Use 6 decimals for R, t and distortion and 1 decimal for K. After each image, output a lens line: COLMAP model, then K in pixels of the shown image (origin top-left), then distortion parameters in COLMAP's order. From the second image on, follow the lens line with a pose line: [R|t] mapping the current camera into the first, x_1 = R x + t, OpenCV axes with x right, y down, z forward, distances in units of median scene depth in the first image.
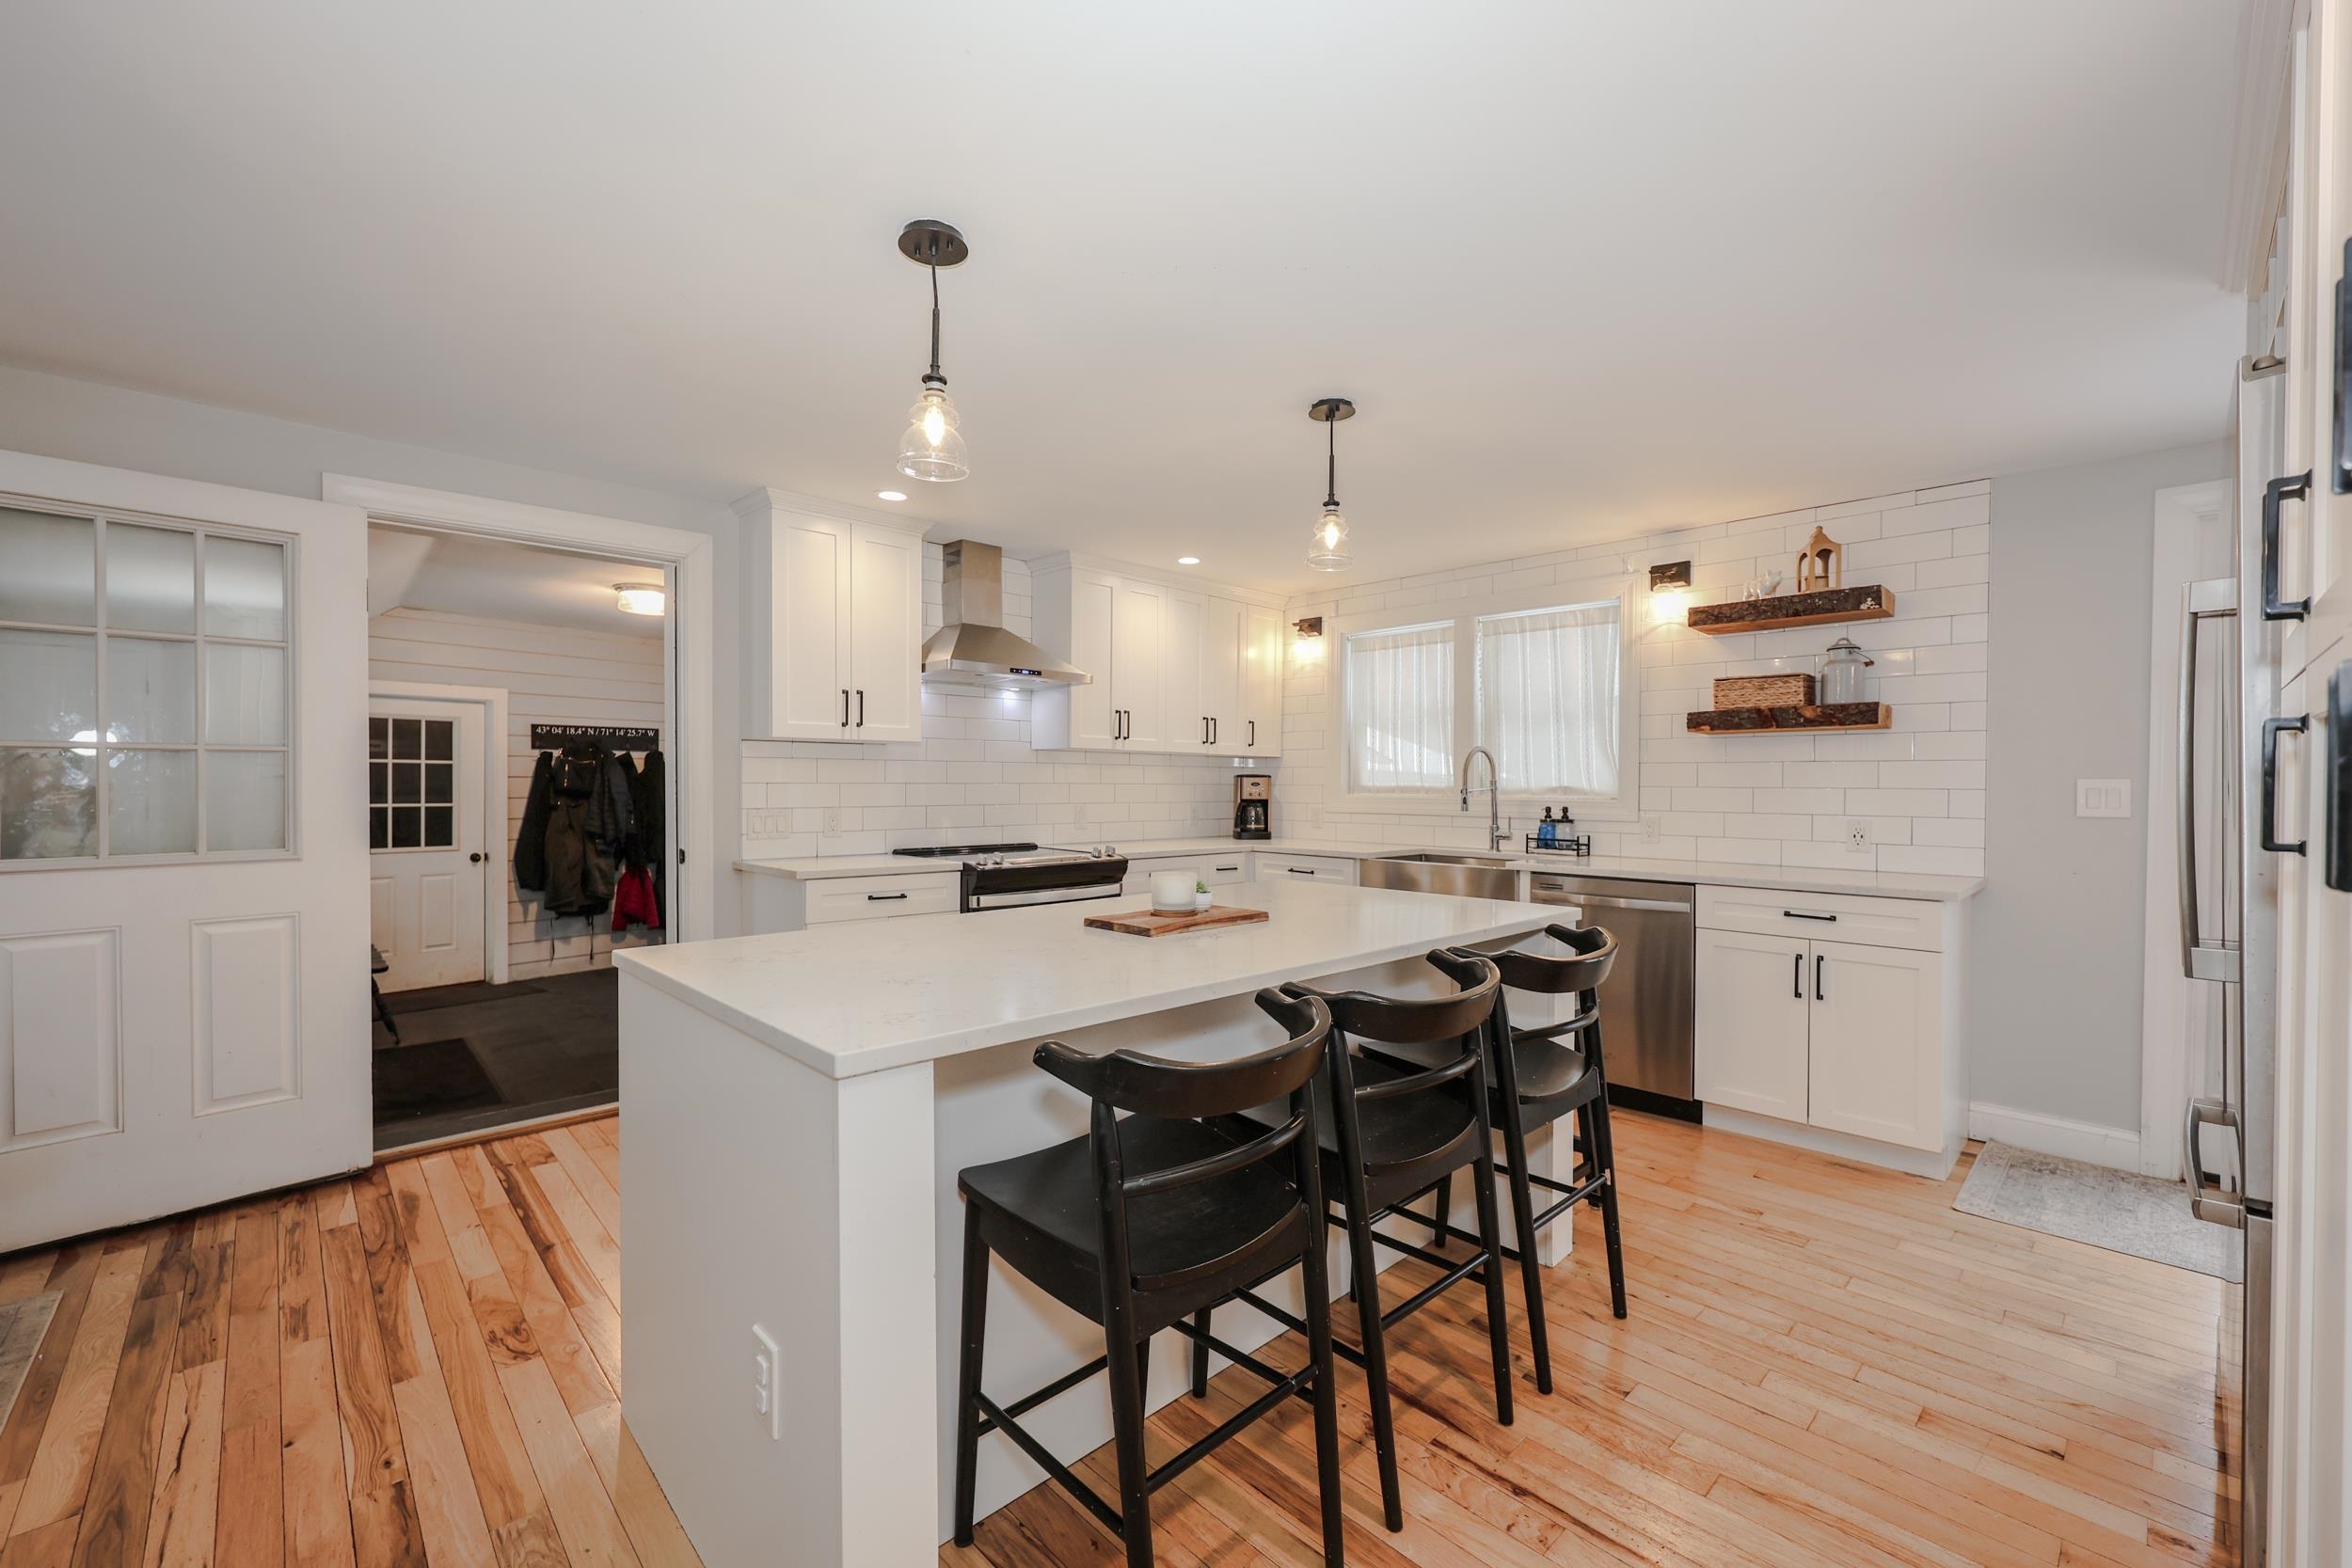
lens RADIAL K [[934.4, 0, 1175.6], [0, 934.4, 793.9], [0, 0, 1]] dist [-0.005892, -0.000161]
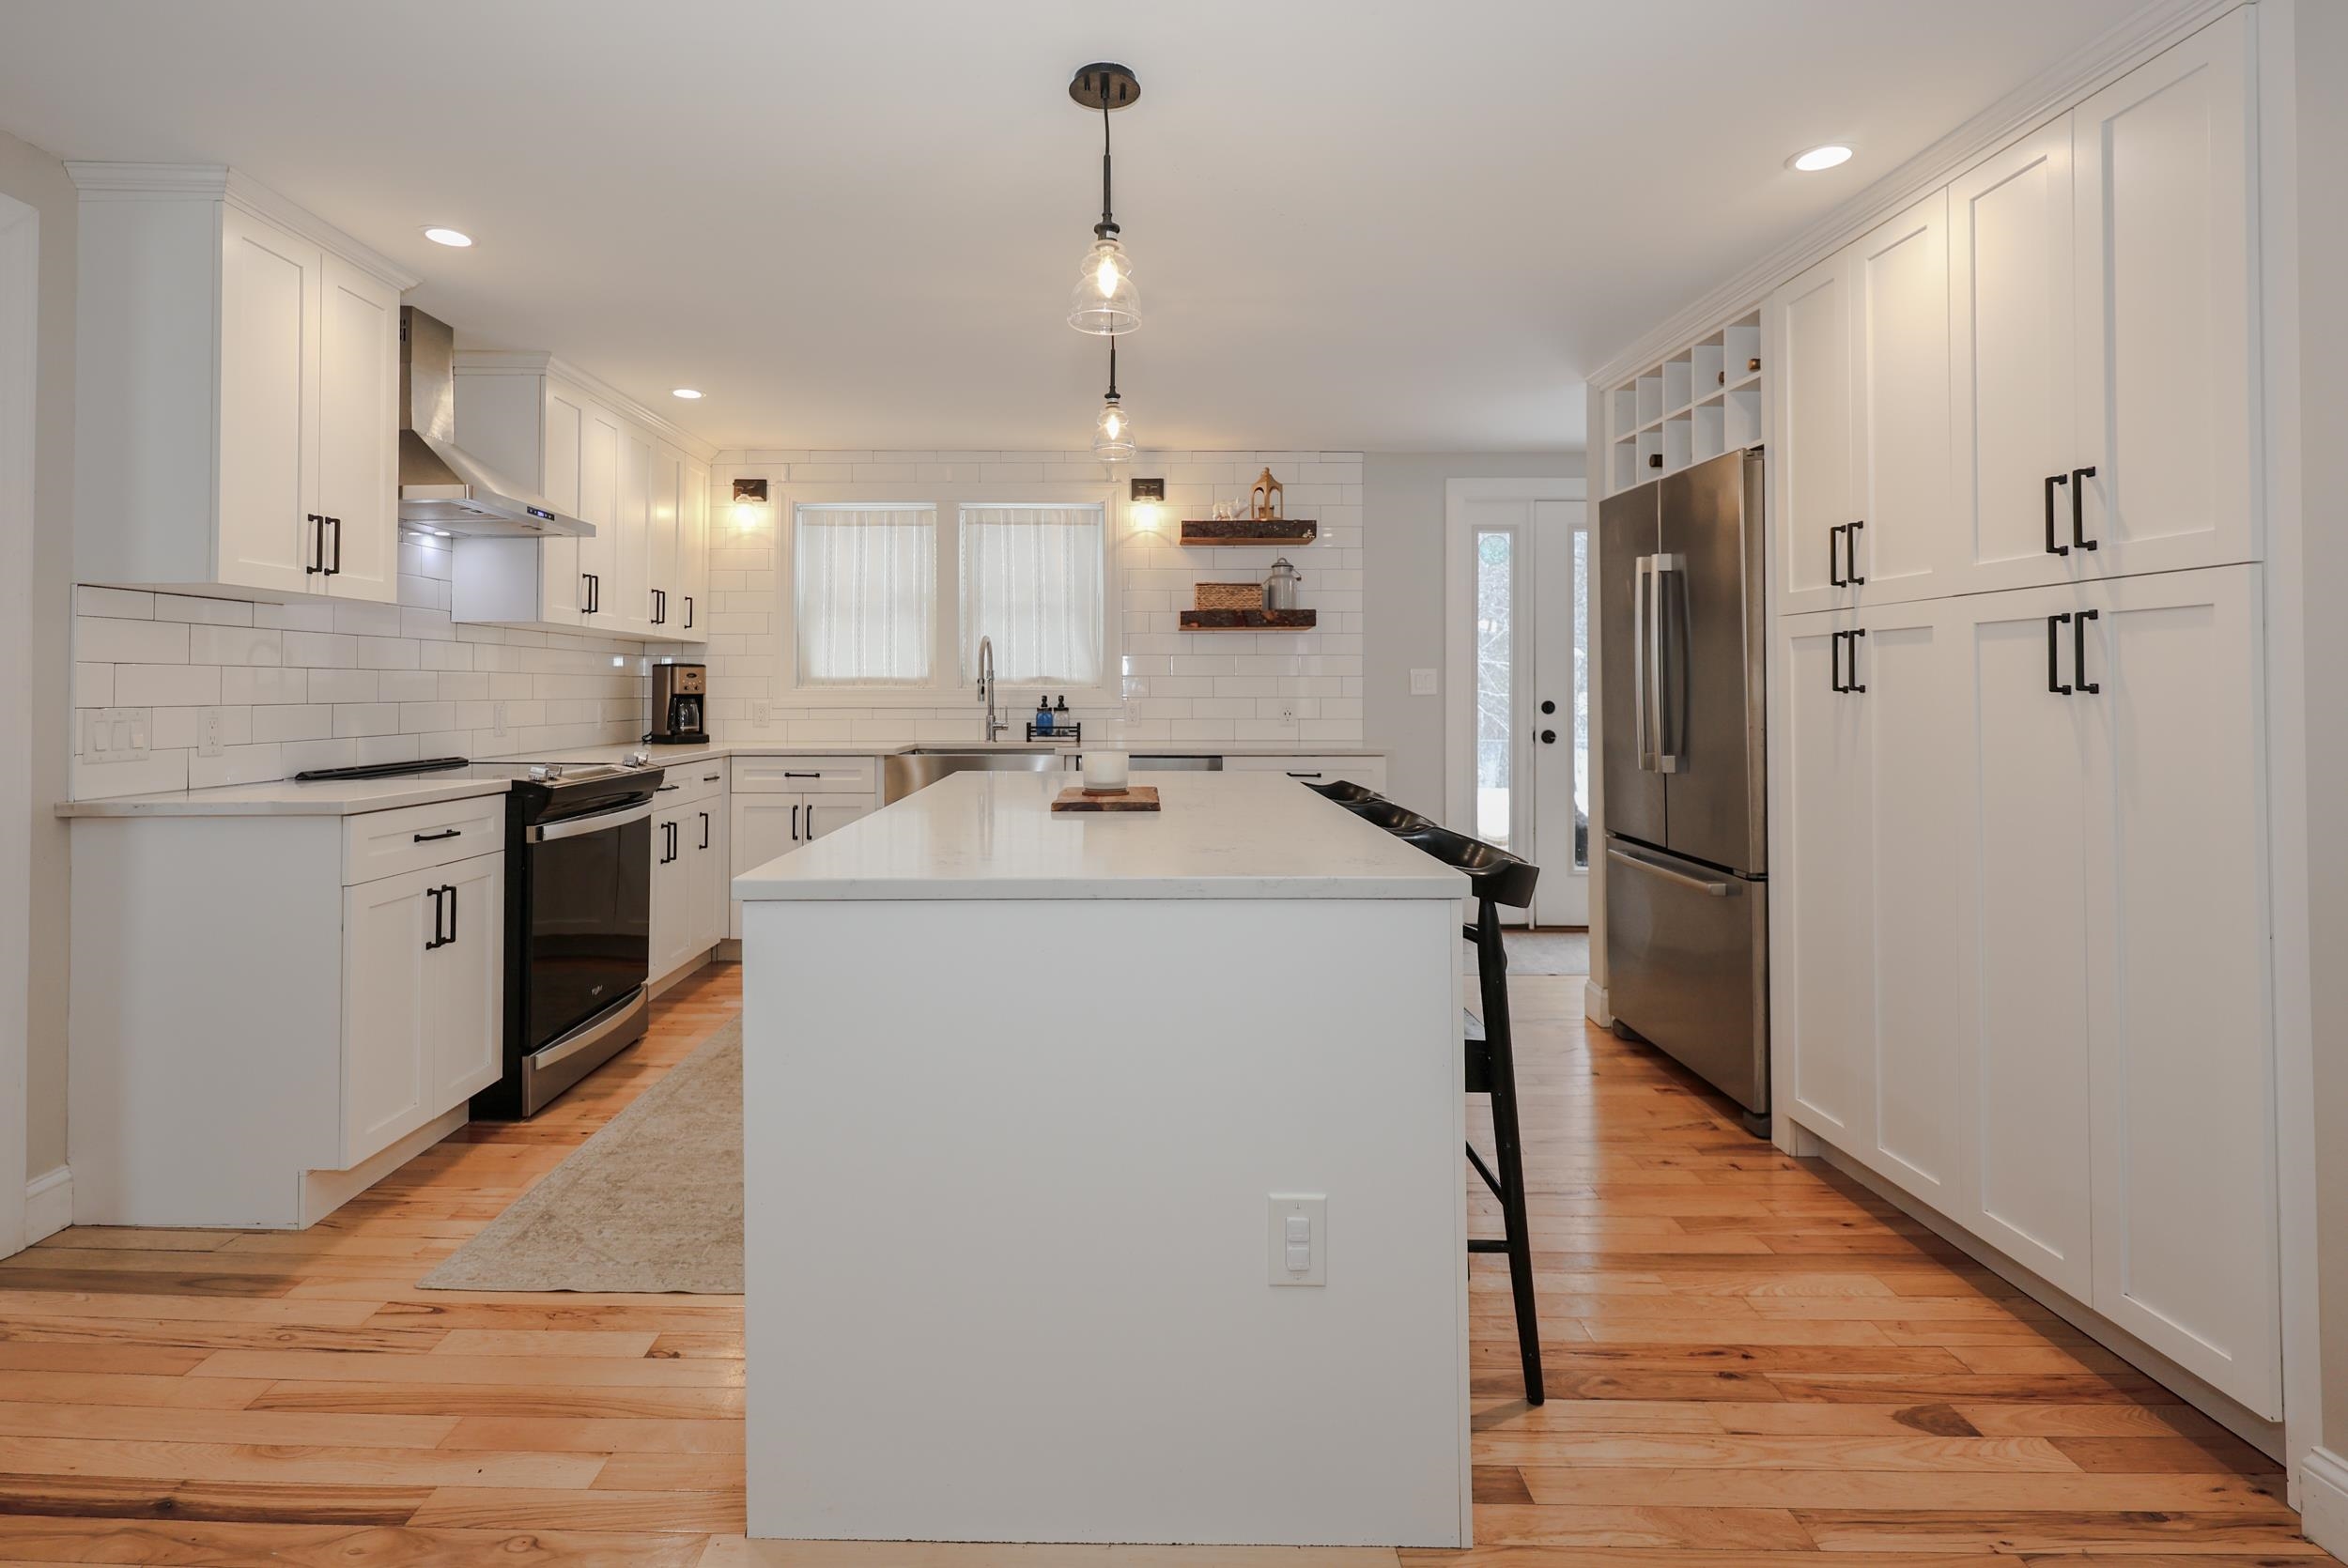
lens RADIAL K [[1066.9, 0, 1171.7], [0, 1066.9, 663.7], [0, 0, 1]] dist [-0.001371, -0.000299]
pose [[0.704724, 0.009548, 0.709417, -0.359877], [0.012153, 0.999600, -0.025525, 0.010551], [-0.709377, 0.026610, 0.704326, 0.072156]]
